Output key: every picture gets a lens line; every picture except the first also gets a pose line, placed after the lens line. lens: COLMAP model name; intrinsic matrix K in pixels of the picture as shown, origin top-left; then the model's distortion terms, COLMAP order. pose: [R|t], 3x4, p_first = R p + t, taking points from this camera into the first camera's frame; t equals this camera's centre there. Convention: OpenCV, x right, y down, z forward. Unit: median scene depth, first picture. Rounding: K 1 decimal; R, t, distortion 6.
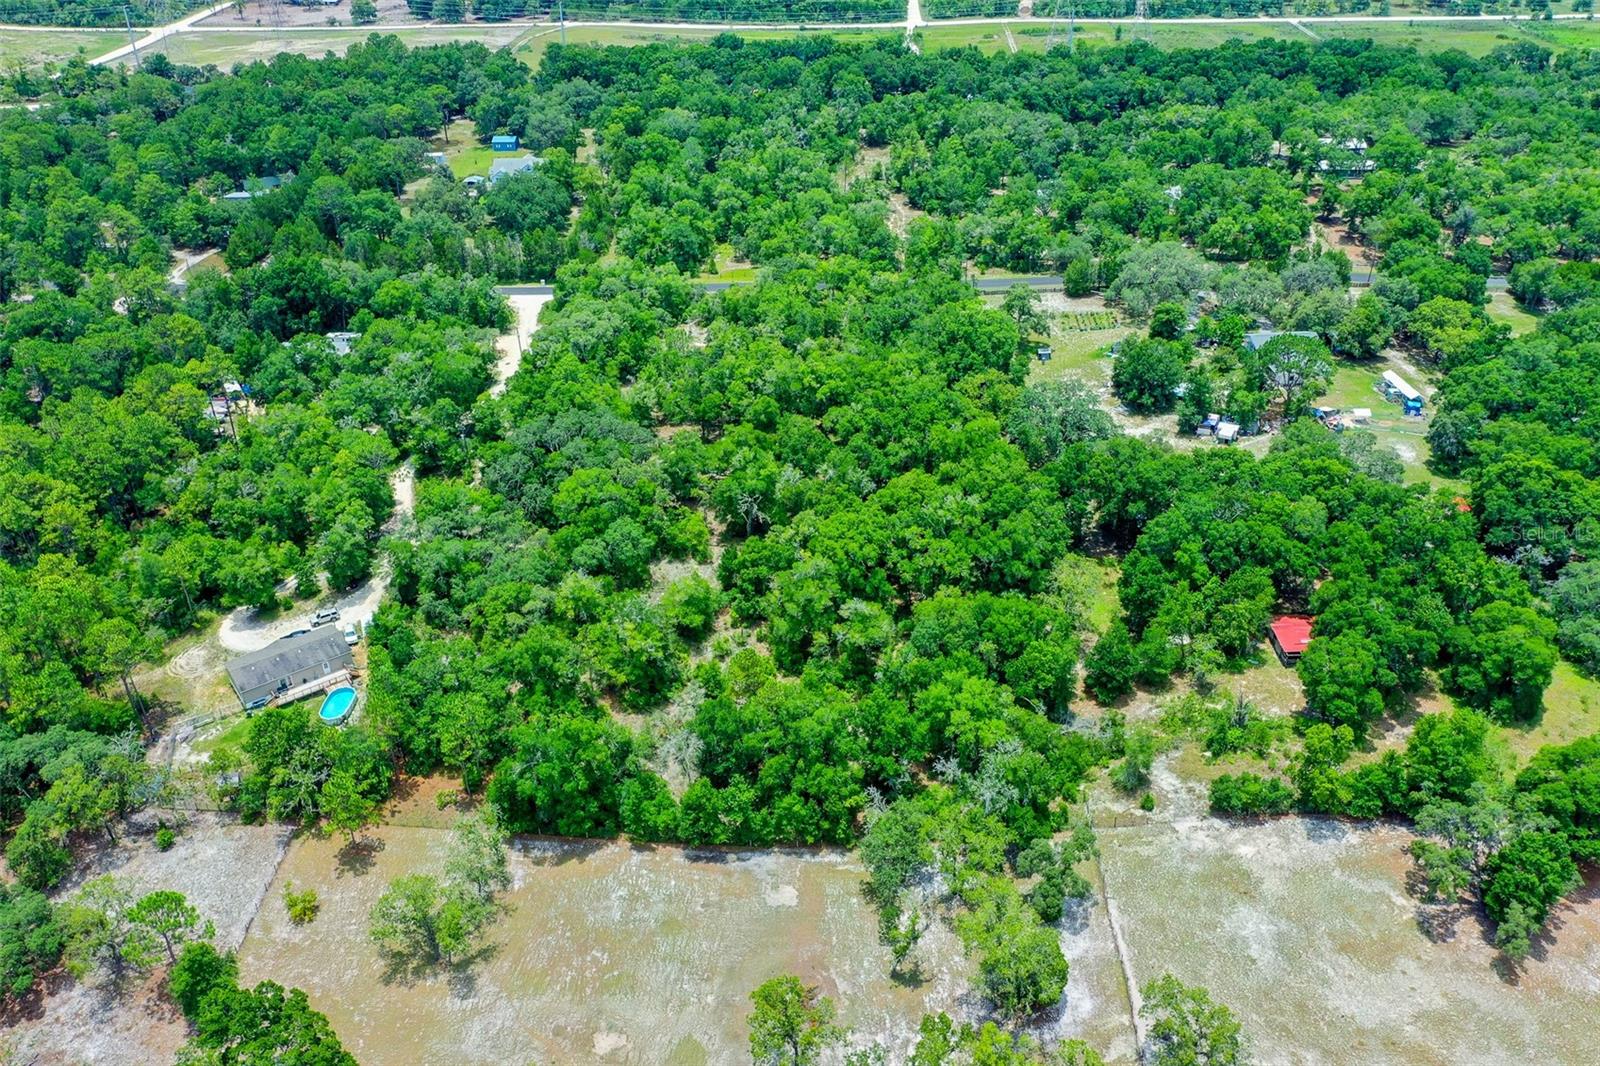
lens RADIAL K [[1262.9, 0, 799.1], [0, 1262.9, 523.4], [0, 0, 1]] dist [0.002306, -0.000213]
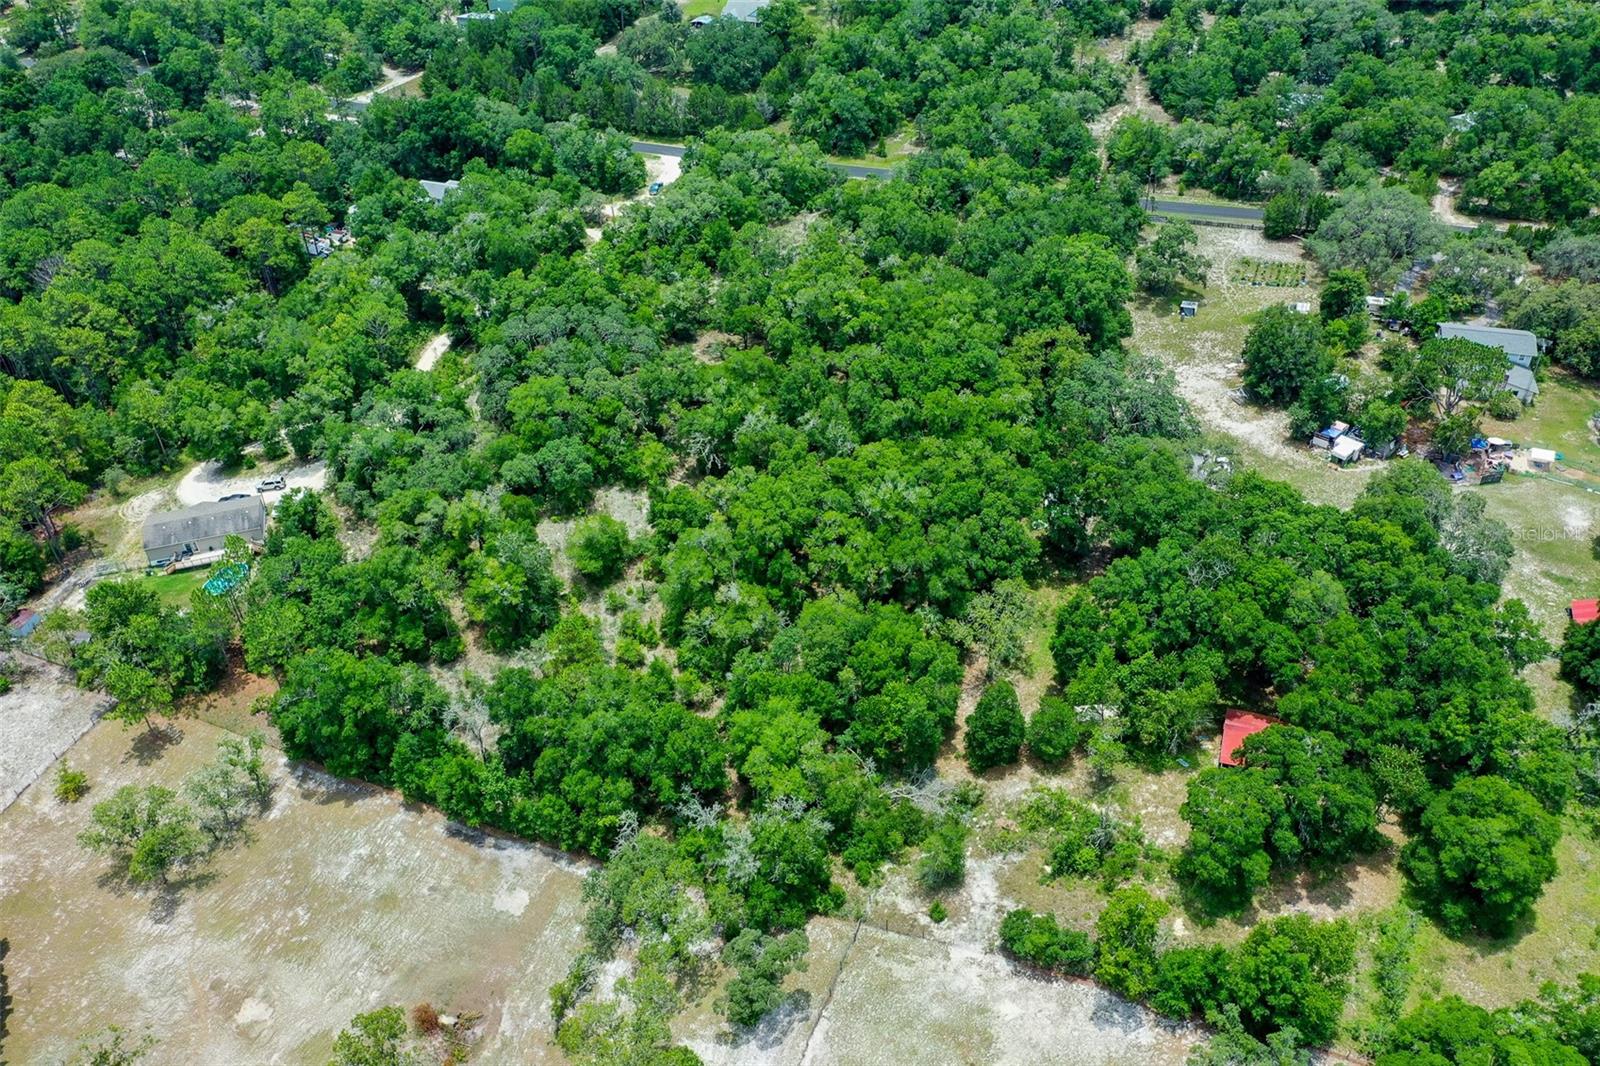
lens RADIAL K [[1262.9, 0, 799.1], [0, 1262.9, 523.4], [0, 0, 1]] dist [0.002306, -0.000213]
pose [[0.943969, 0.195062, -0.266222, 0.266968], [-0.161098, 0.976354, 0.144157, -0.098070], [0.288046, -0.093192, 0.953071, 0.153200]]
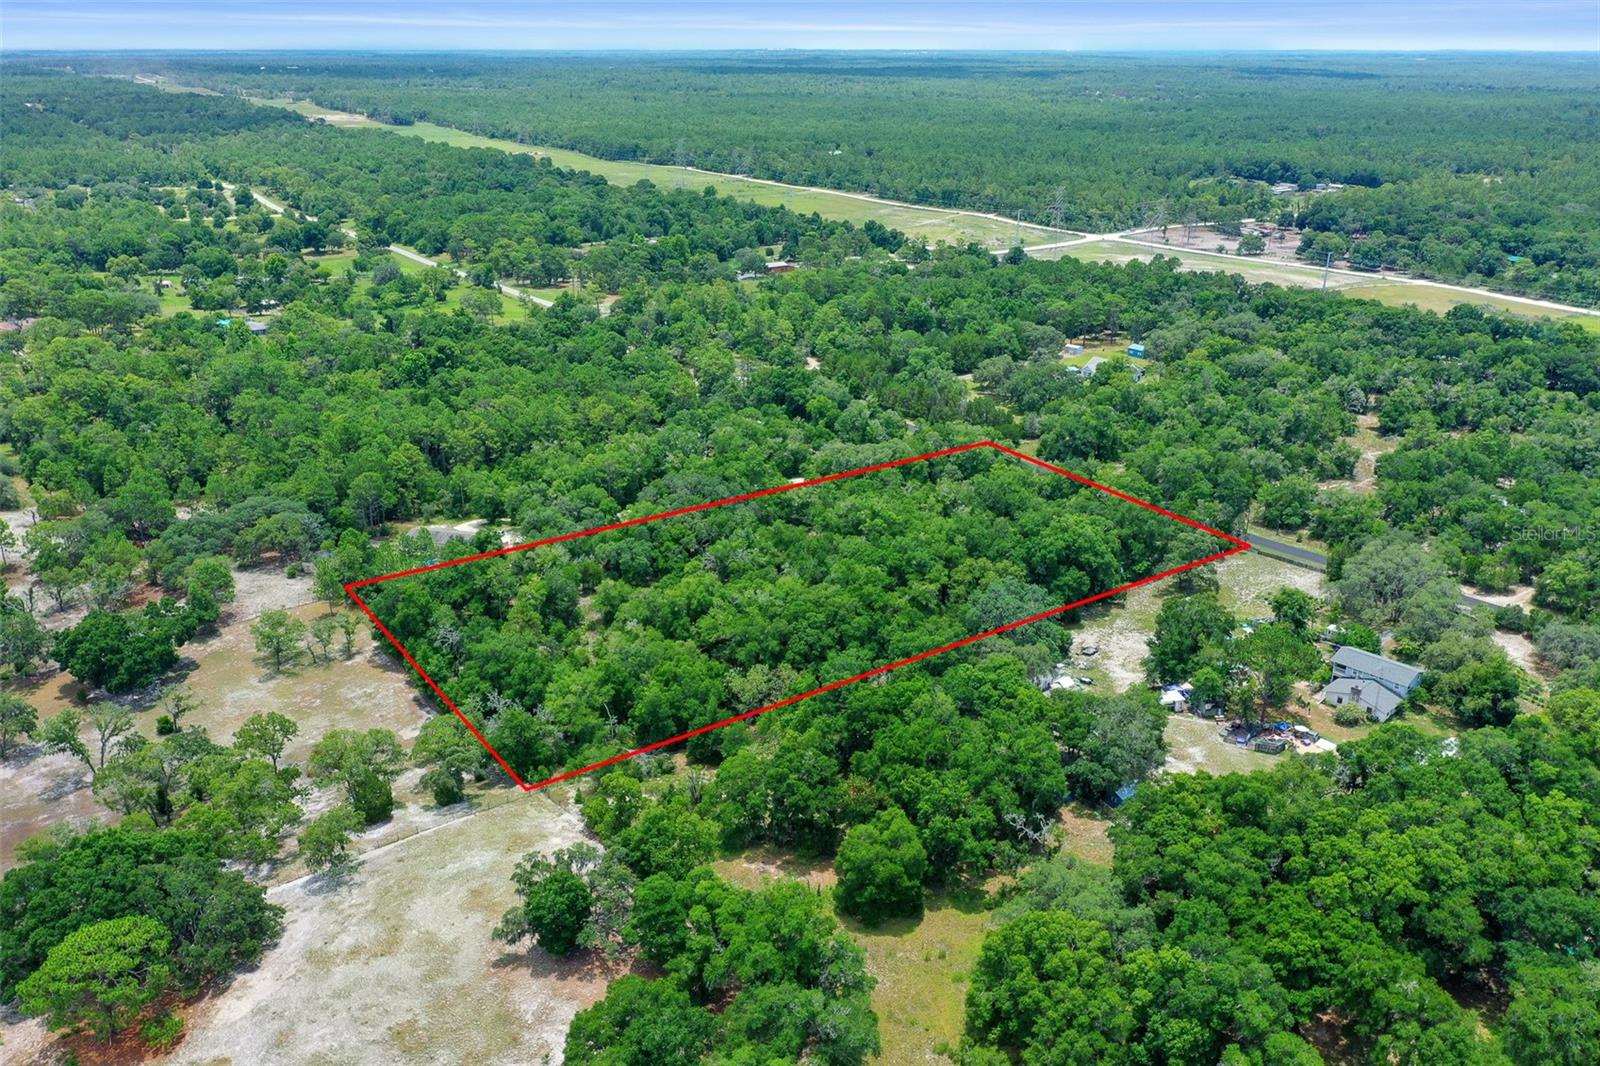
lens RADIAL K [[1285.5, 0, 800.0], [0, 1285.5, 533.0], [0, 0, 1]] dist [-0.001178, -0.002792]
pose [[0.625112, 0.293353, -0.723311, 0.938384], [-0.412104, 0.911039, 0.013335, -0.095897], [0.662877, 0.289744, 0.690394, 0.132910]]
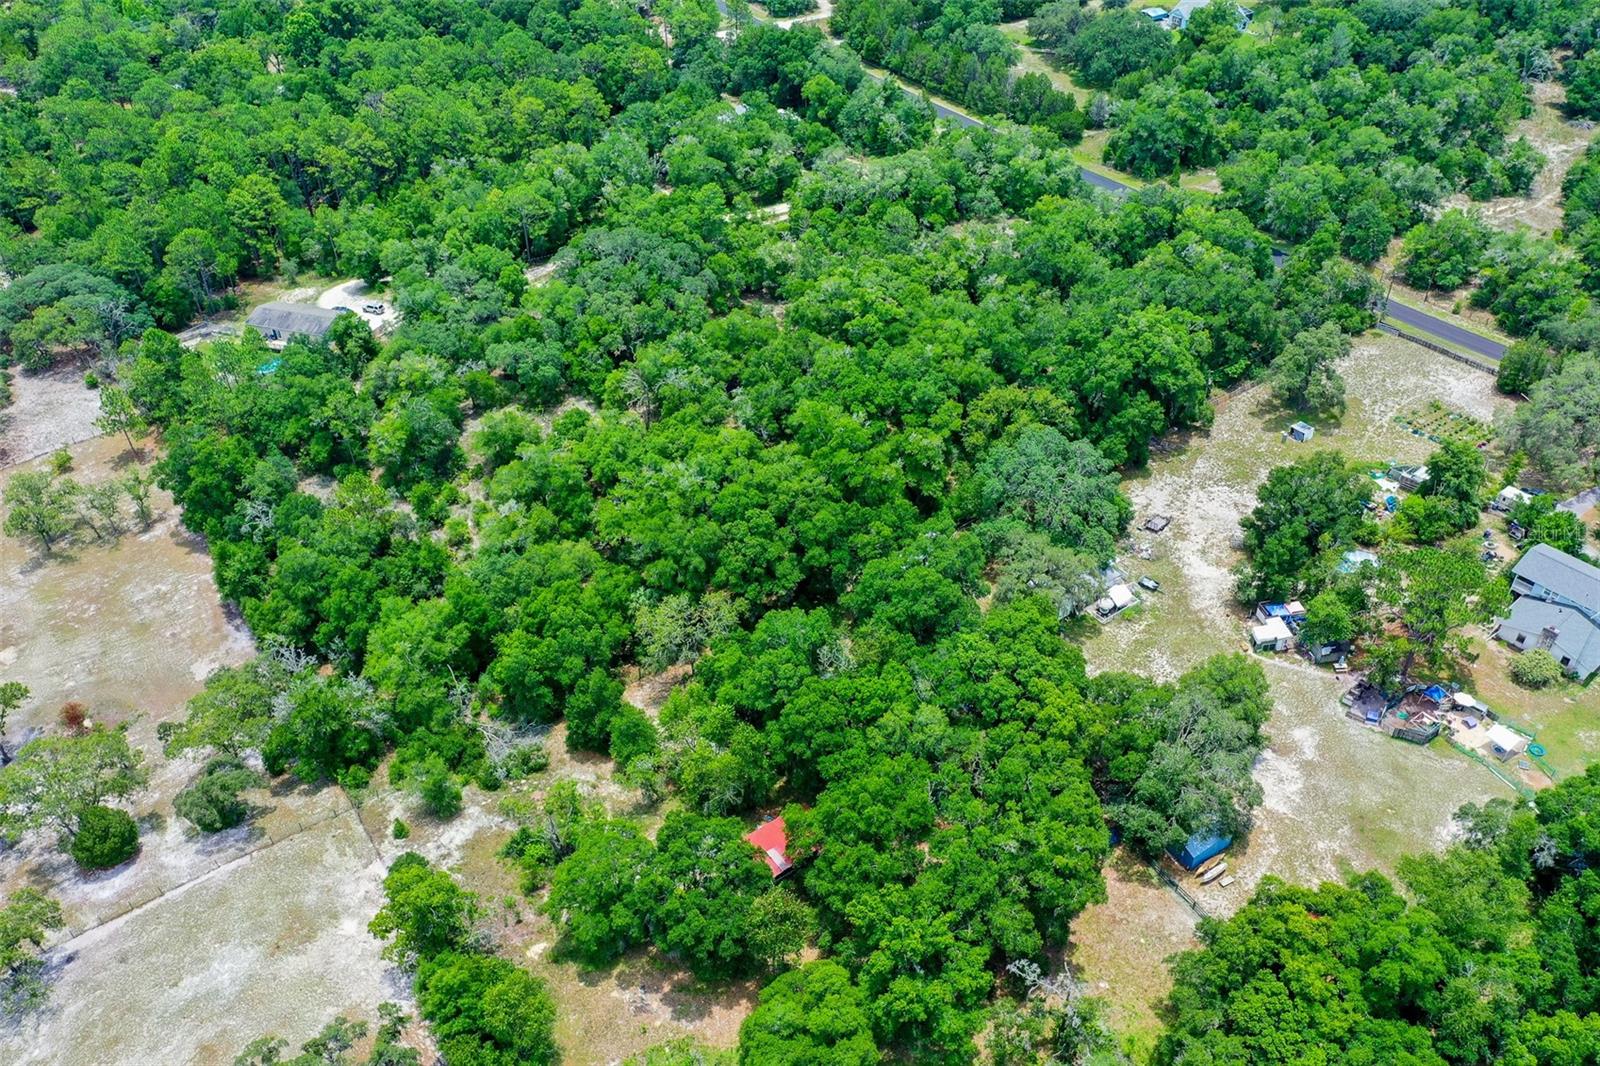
lens RADIAL K [[1262.9, 0, 799.1], [0, 1262.9, 523.4], [0, 0, 1]] dist [0.002306, -0.000213]
pose [[0.595888, 0.500711, -0.627858, 0.655973], [-0.403338, 0.862665, 0.305168, -0.253936], [0.694432, 0.071393, 0.716007, 0.405155]]
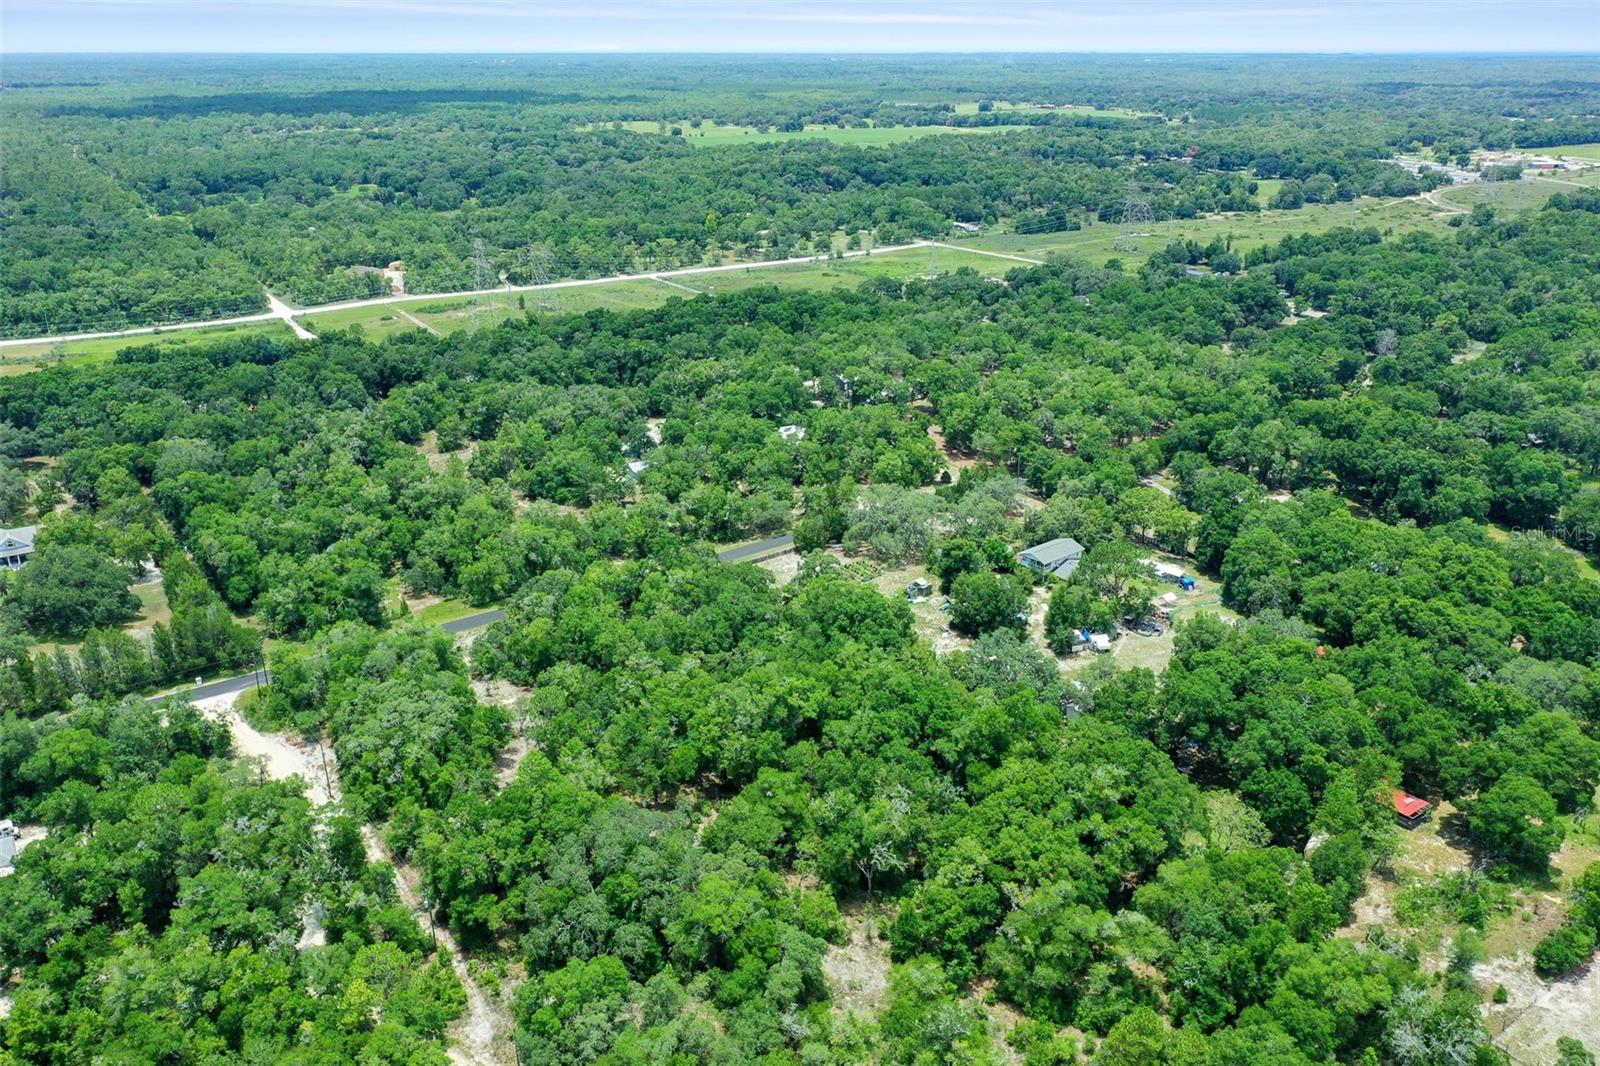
lens RADIAL K [[1291.7, 0, 800.0], [0, 1291.7, 533.0], [0, 0, 1]] dist [0.002781, 0.004125]
pose [[0.803843, -0.194217, 0.562242, -0.515239], [0.295209, 0.950836, -0.093614, -0.151154], [-0.516418, 0.241229, 0.821657, 0.251739]]
